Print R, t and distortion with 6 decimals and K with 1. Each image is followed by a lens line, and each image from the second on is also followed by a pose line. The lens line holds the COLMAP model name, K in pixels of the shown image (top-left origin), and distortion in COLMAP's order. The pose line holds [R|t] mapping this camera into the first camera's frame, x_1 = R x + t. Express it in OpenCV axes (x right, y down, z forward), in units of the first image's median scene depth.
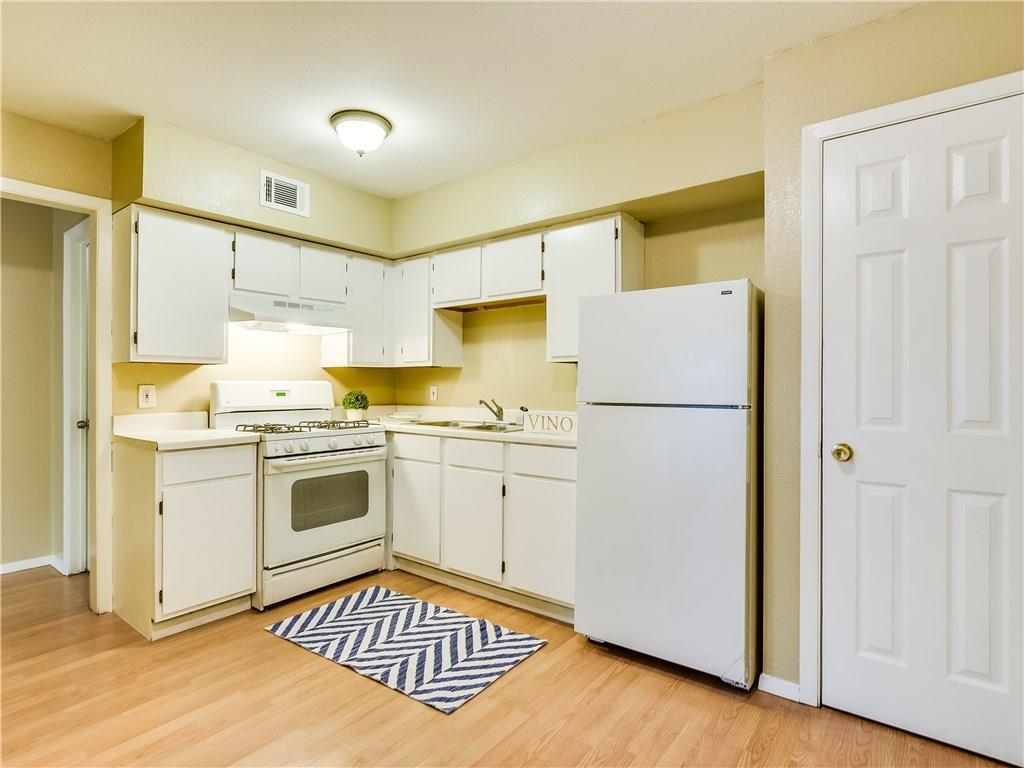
lens RADIAL K [[538.2, 0, 513.9], [0, 538.2, 393.4], [0, 0, 1]] dist [0.000925, 0.000210]
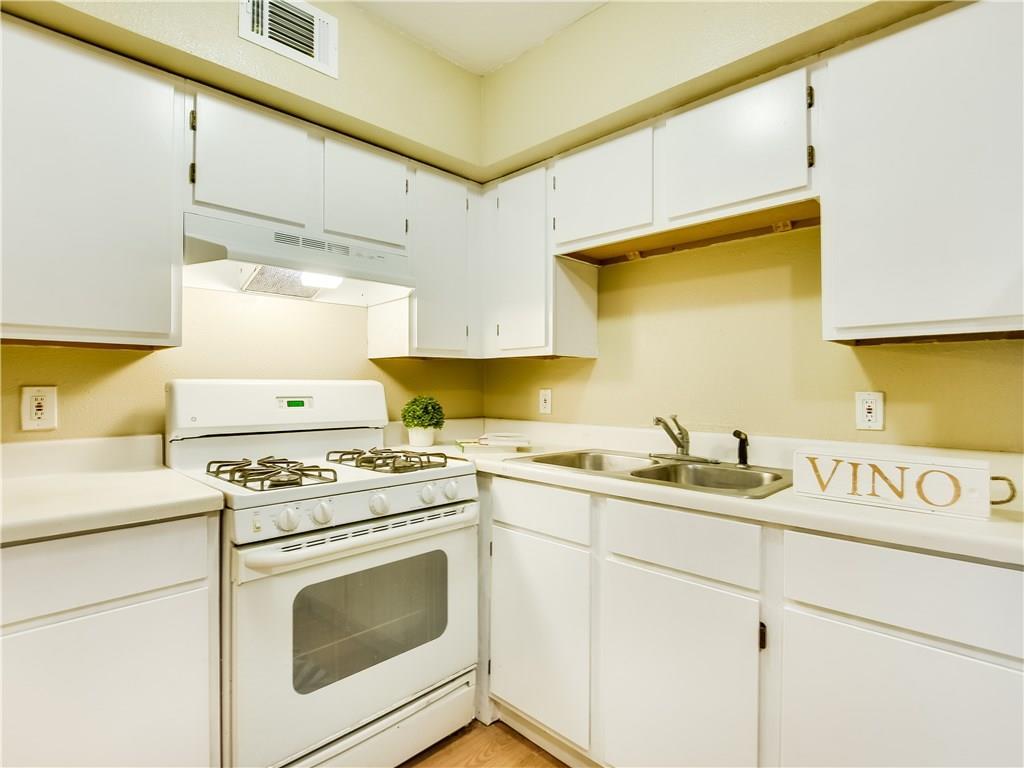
lens RADIAL K [[509.0, 0, 526.1], [0, 509.0, 415.6], [0, 0, 1]] dist [0.002160, 0.000018]
pose [[0.996495, 0.008117, -0.083262, -0.146918], [-0.004630, 0.999107, 0.041990, -0.009652], [0.083529, -0.041457, 0.995643, 0.494723]]
